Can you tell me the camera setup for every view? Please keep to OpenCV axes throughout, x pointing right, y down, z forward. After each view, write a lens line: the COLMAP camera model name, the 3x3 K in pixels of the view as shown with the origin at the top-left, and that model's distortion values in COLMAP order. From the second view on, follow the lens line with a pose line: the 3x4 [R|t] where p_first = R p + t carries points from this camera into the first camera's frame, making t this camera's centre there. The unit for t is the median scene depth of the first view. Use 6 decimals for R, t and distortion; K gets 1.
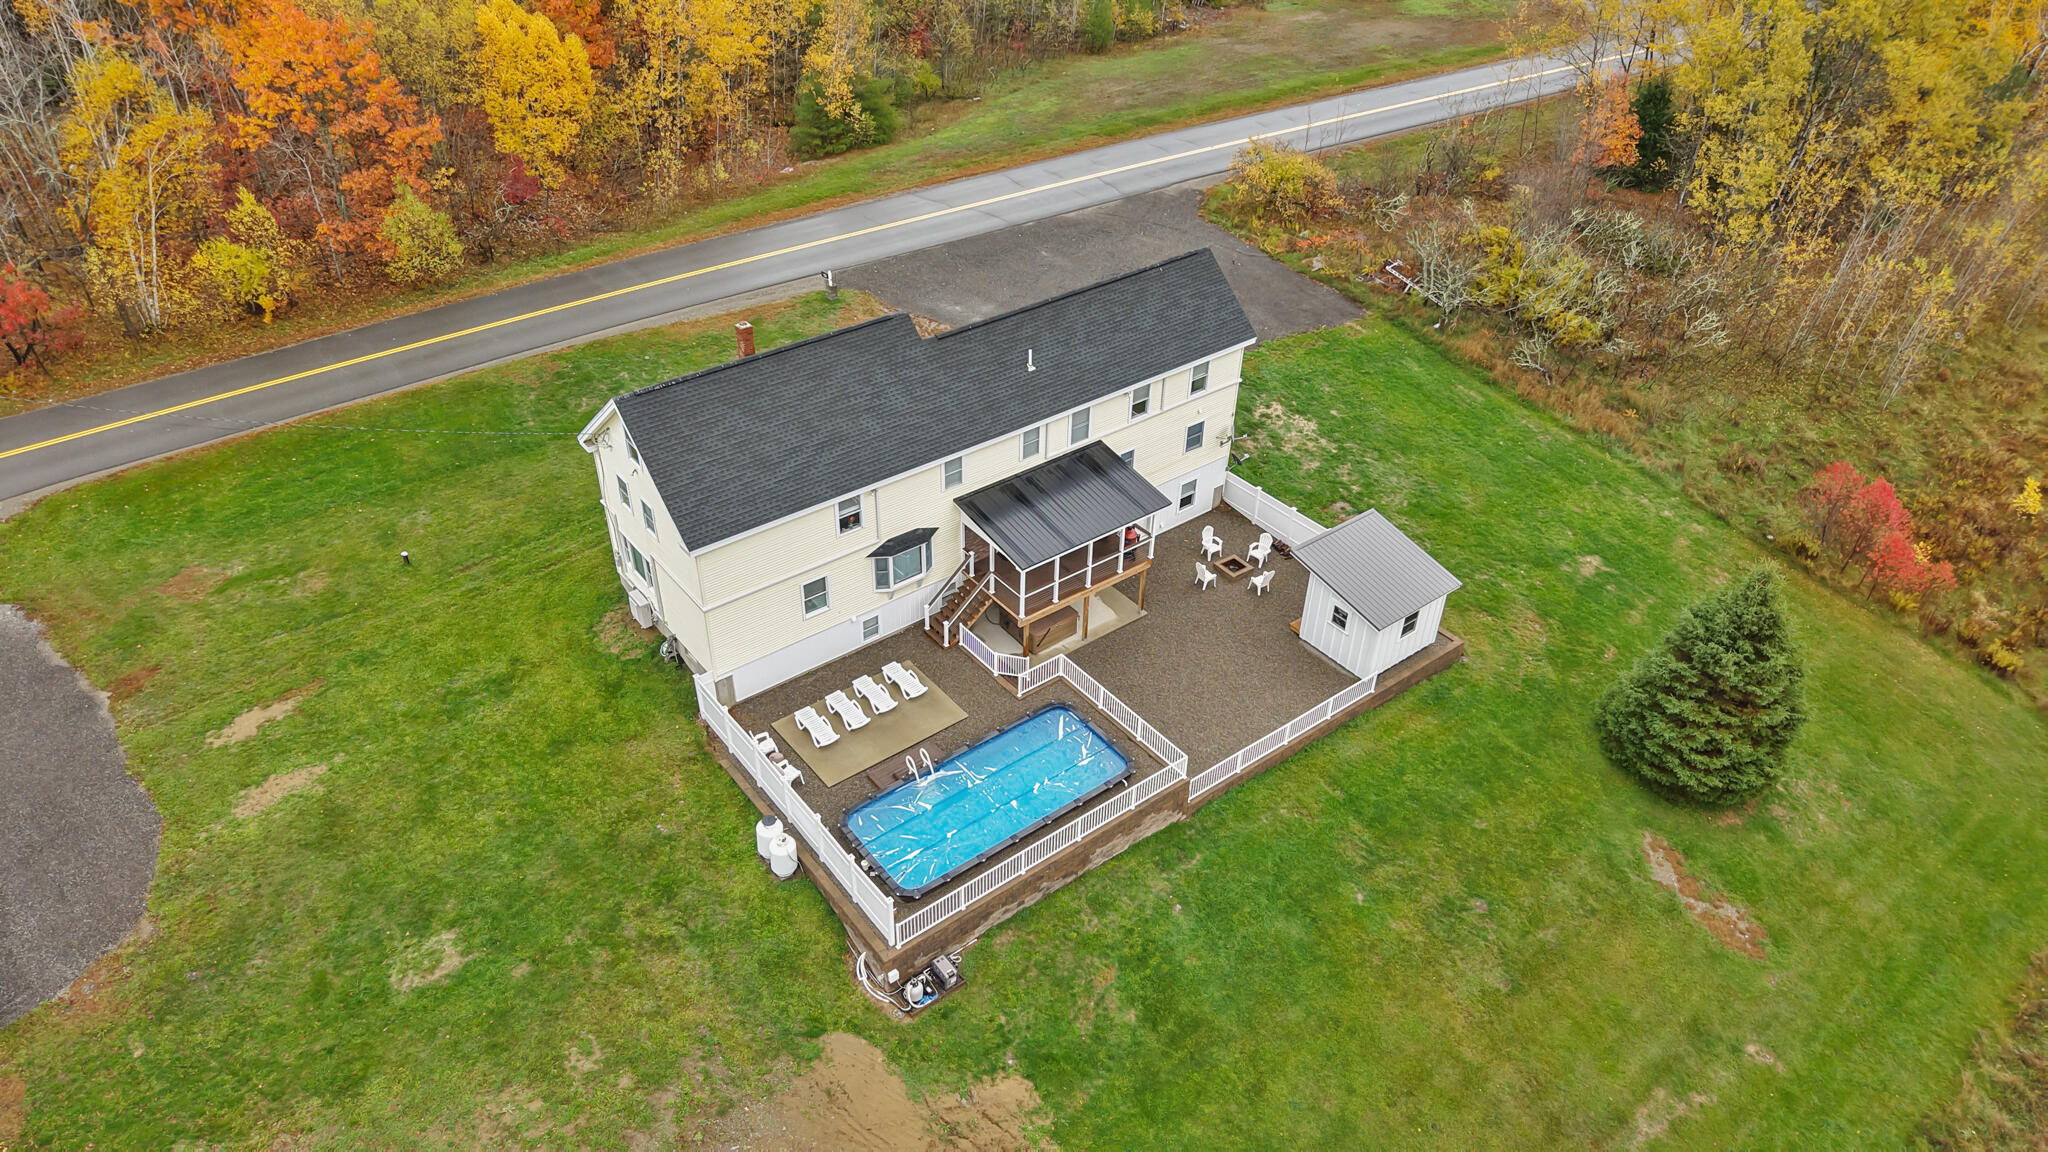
lens RADIAL K [[1367.3, 0, 1024.0], [0, 1367.3, 576.0], [0, 0, 1]] dist [0.051691, -0.064370]
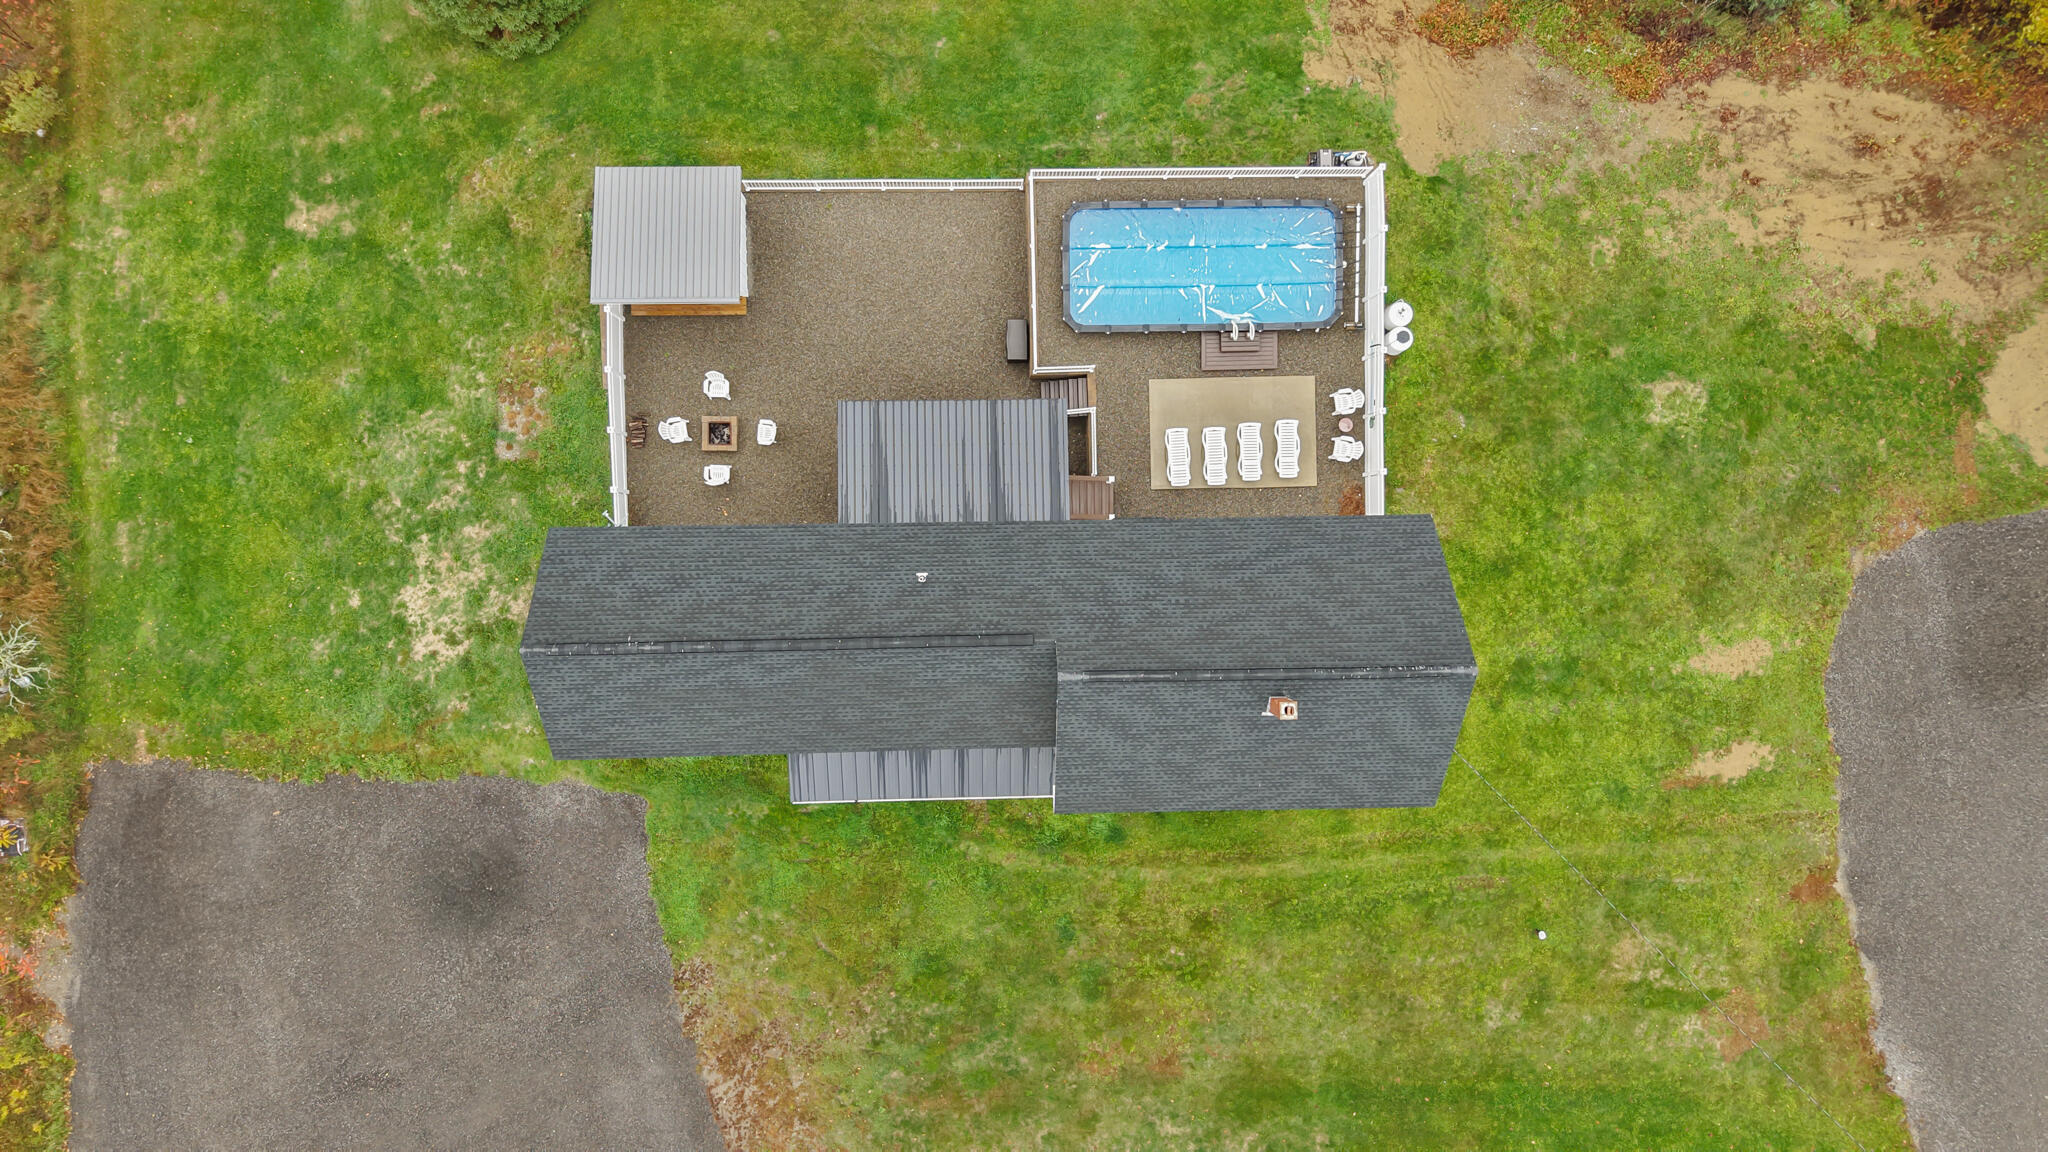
lens RADIAL K [[1382.7, 0, 1023.4], [0, 1382.7, 550.5], [0, 0, 1]] dist [0.051520, -0.061973]
pose [[-0.798356, -0.599448, -0.057358, 0.014333], [0.316215, -0.498382, 0.807232, -0.786129], [-0.512480, 0.626321, 0.587441, 0.541029]]
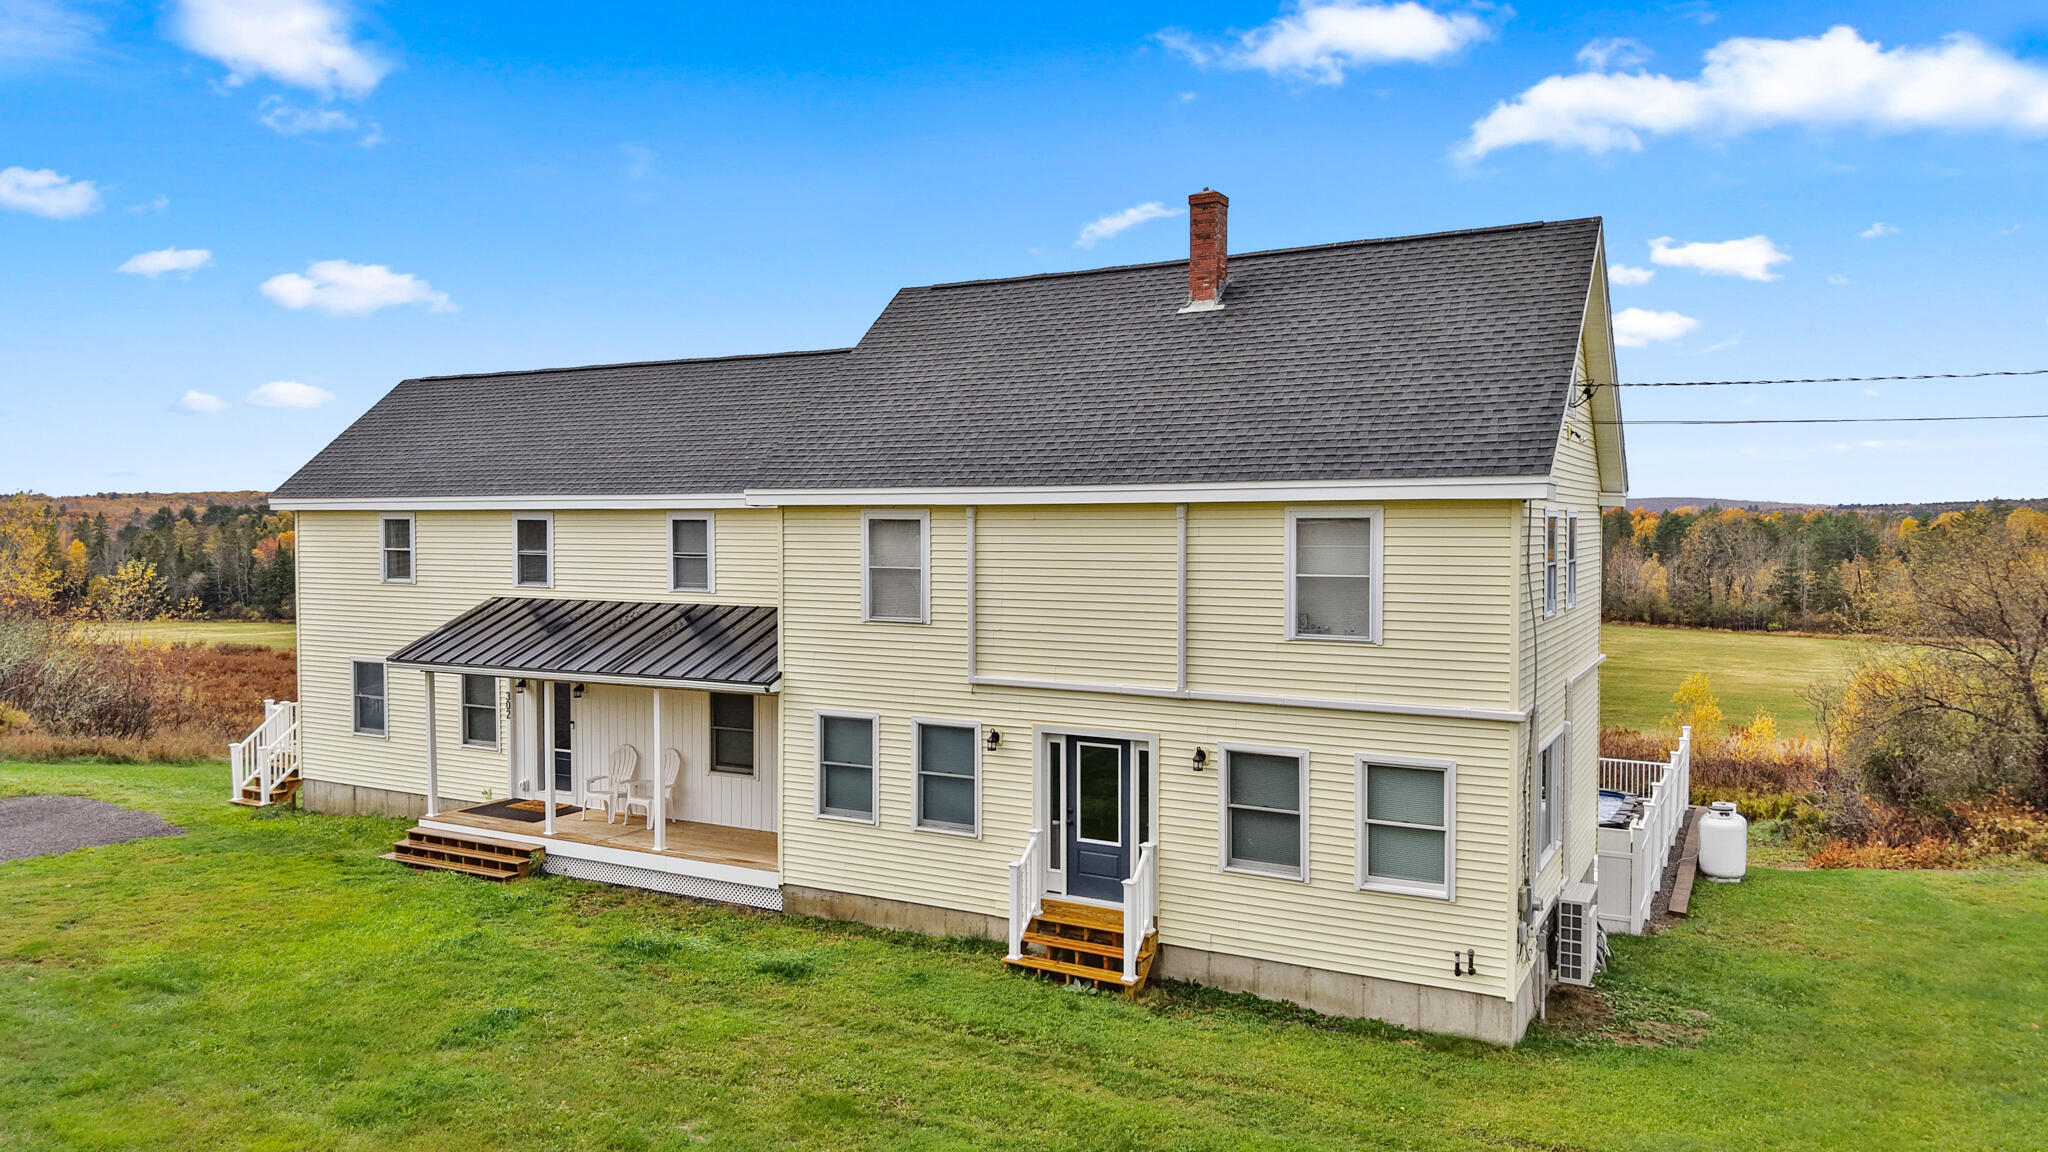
lens RADIAL K [[1382.7, 0, 1023.4], [0, 1382.7, 550.5], [0, 0, 1]] dist [0.051520, -0.061973]
pose [[-0.392758, -0.037082, 0.918894, -0.567210], [0.547725, 0.793207, 0.266121, -0.234990], [-0.738741, 0.607823, -0.291227, 1.196631]]
